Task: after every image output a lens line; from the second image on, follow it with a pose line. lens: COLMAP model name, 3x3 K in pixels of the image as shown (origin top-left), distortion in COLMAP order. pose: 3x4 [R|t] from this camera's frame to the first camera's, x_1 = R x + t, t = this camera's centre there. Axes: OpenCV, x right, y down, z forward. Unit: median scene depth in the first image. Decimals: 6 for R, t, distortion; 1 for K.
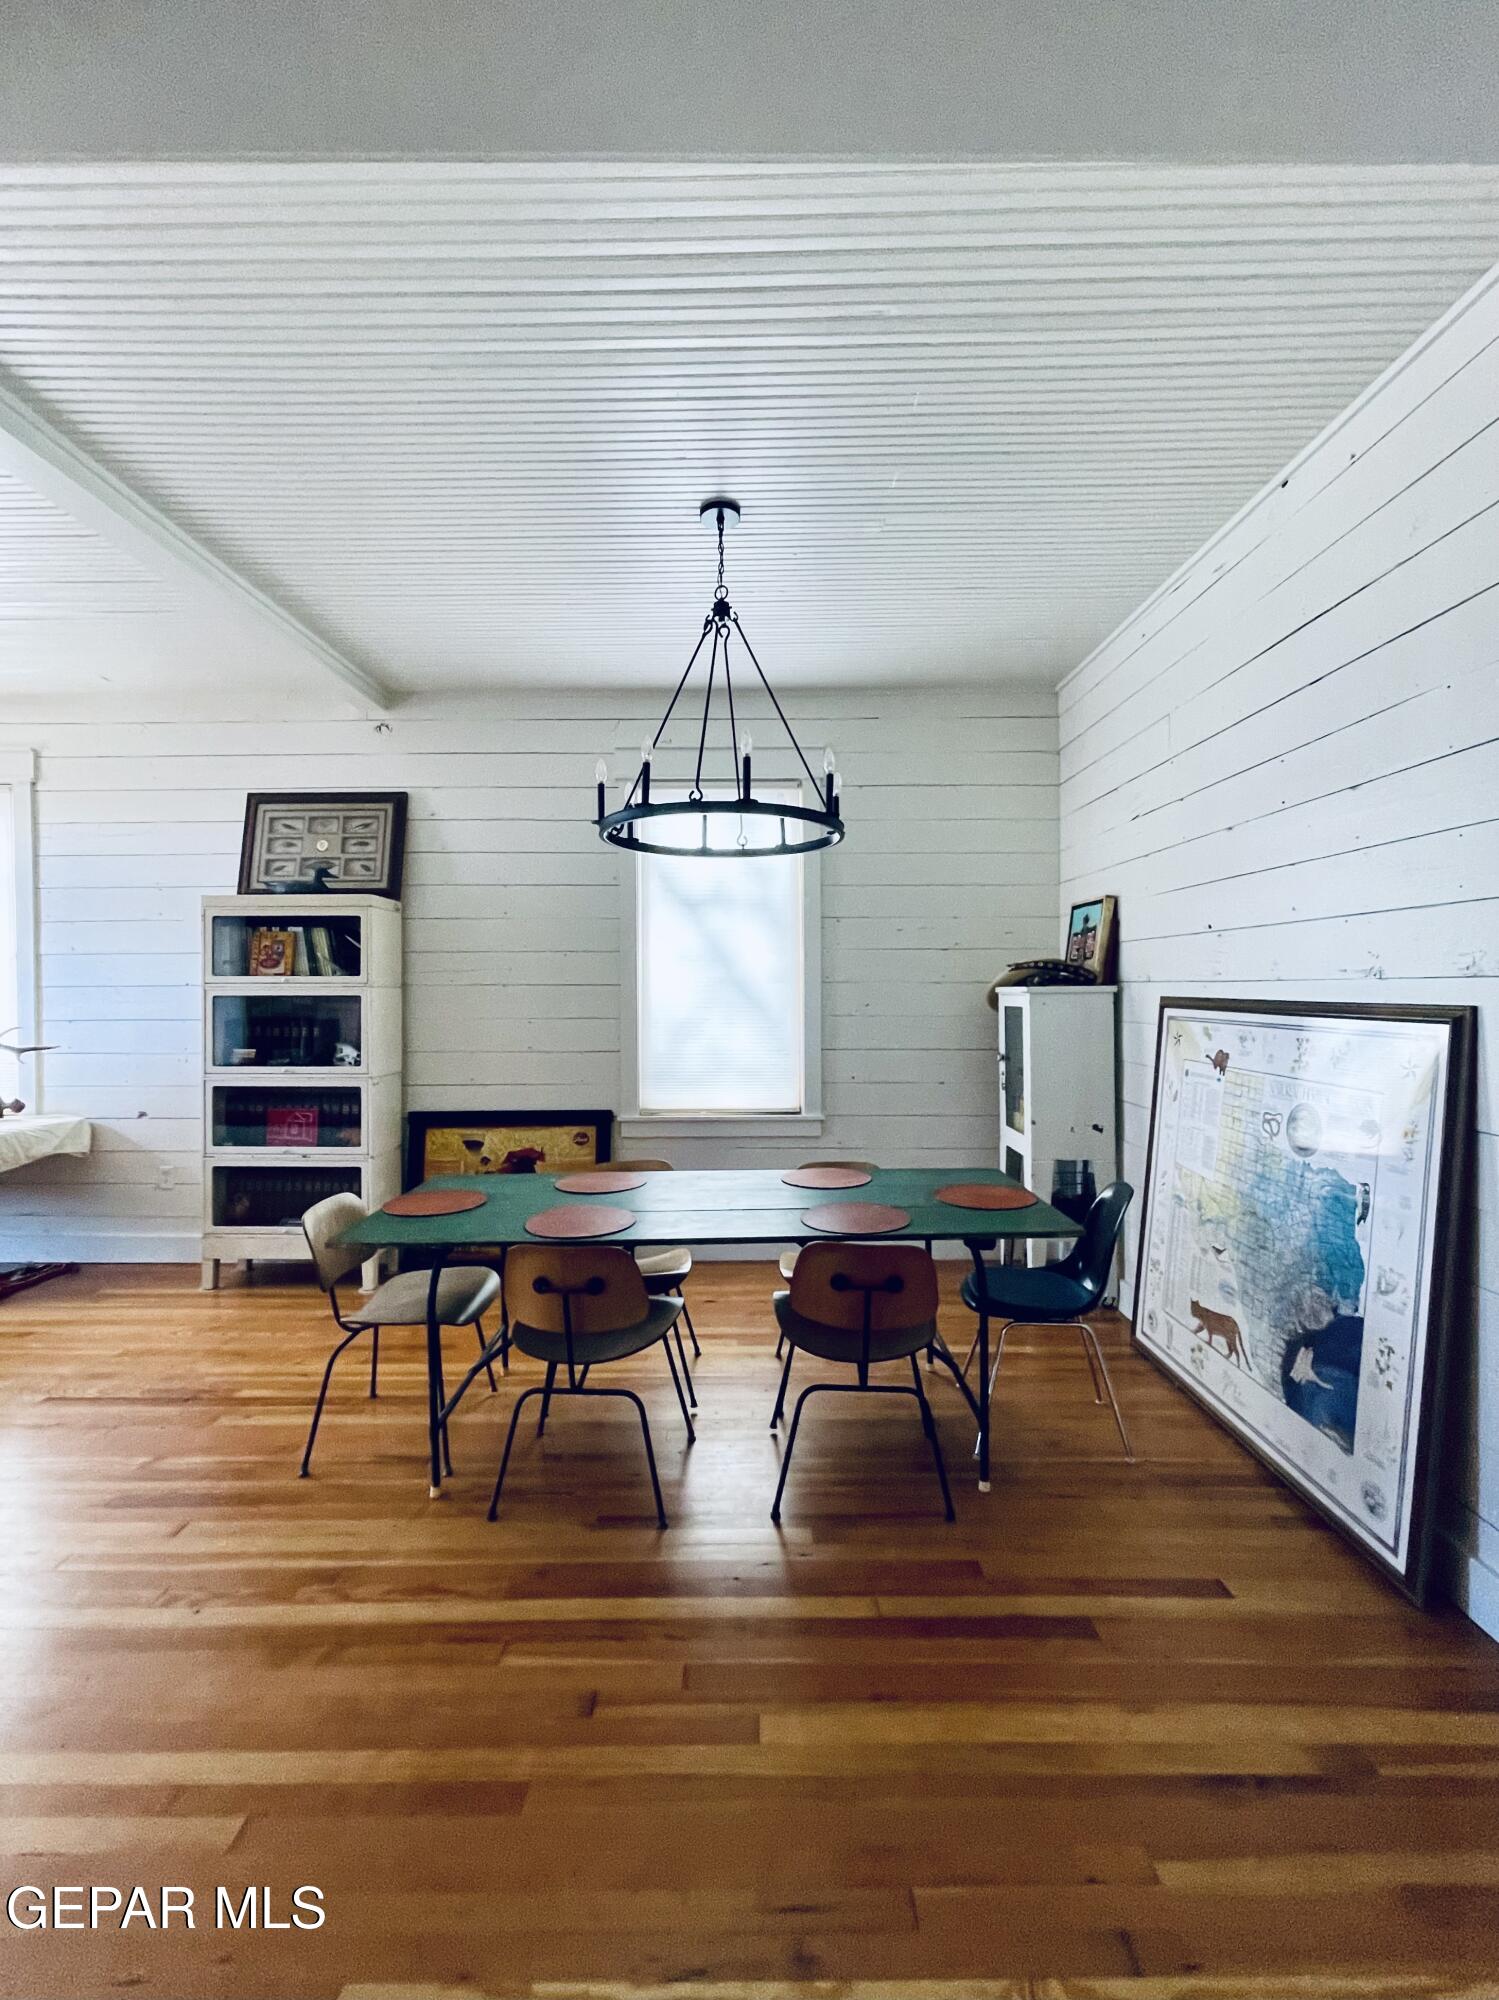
lens RADIAL K [[814.0, 0, 738.1], [0, 814.0, 997.7], [0, 0, 1]] dist [-0.004900, 0.000325]
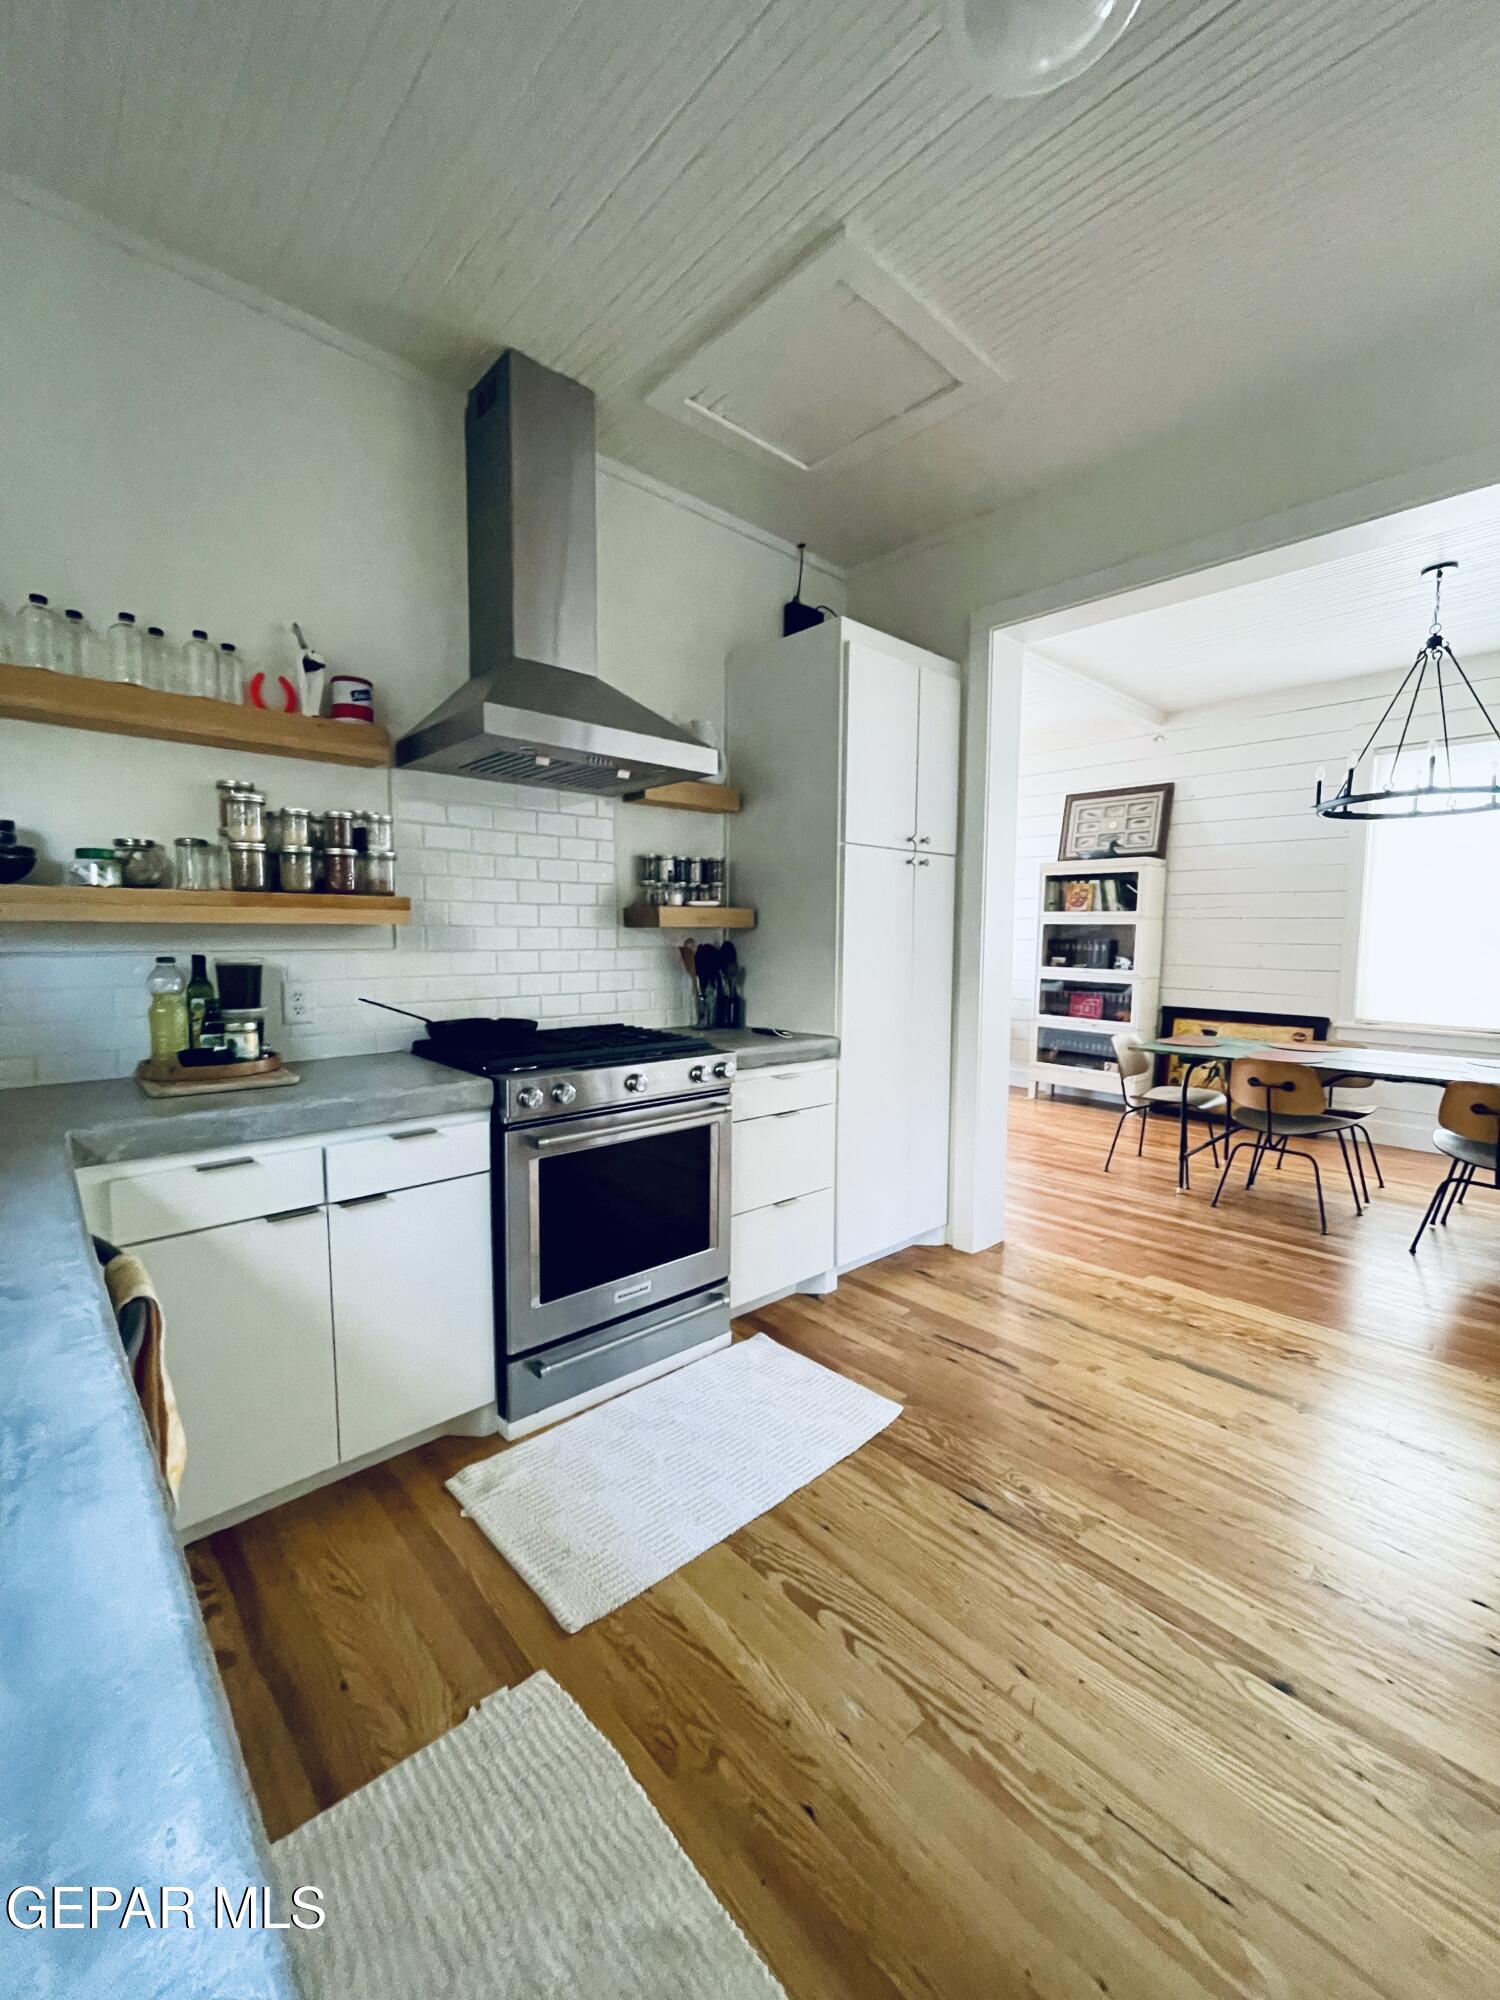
lens RADIAL K [[814.0, 0, 747.5], [0, 814.0, 1003.2], [0, 0, 1]] dist [-0.004900, 0.000325]
pose [[0.678579, 0.074220, -0.730768, 0.165287], [-0.020604, 0.996414, 0.082068, 0.034602], [0.734239, -0.040633, 0.677674, -0.568100]]
